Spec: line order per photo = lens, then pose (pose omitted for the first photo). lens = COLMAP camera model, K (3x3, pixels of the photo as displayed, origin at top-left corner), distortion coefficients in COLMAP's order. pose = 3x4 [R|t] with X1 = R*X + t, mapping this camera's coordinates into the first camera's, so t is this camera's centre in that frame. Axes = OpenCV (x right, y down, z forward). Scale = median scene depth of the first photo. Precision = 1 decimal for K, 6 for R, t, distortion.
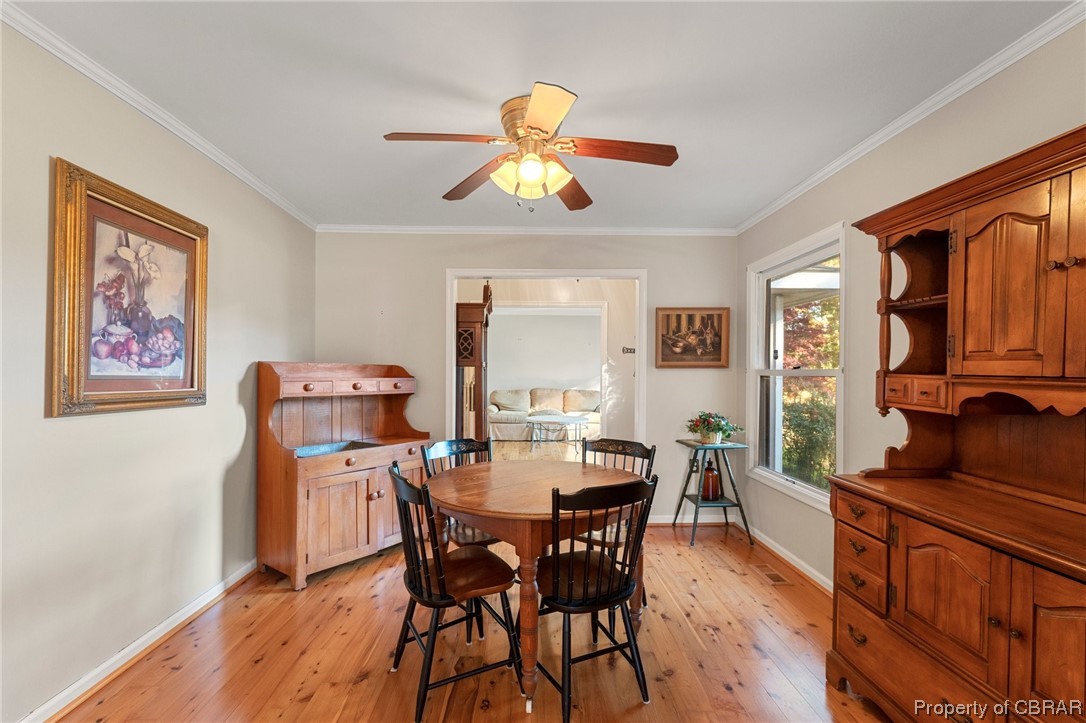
lens RADIAL K [[471.4, 0, 542.2], [0, 471.4, 365.2], [0, 0, 1]] dist [0.004762, 0.000285]
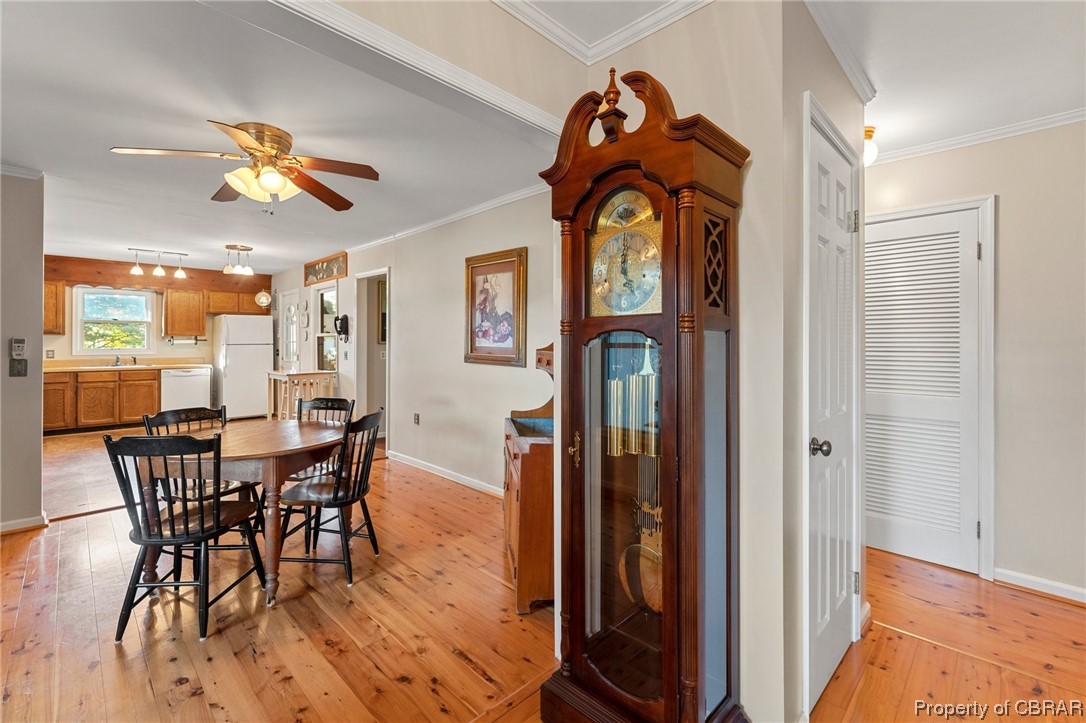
lens RADIAL K [[471.4, 0, 543.6], [0, 471.4, 351.0], [0, 0, 1]] dist [0.004762, 0.000285]
pose [[-0.738050, -0.008889, -0.674687, 0.289878], [-0.010491, 0.999944, -0.001698, 0.042008], [0.674664, 0.005824, -0.738102, 2.626581]]
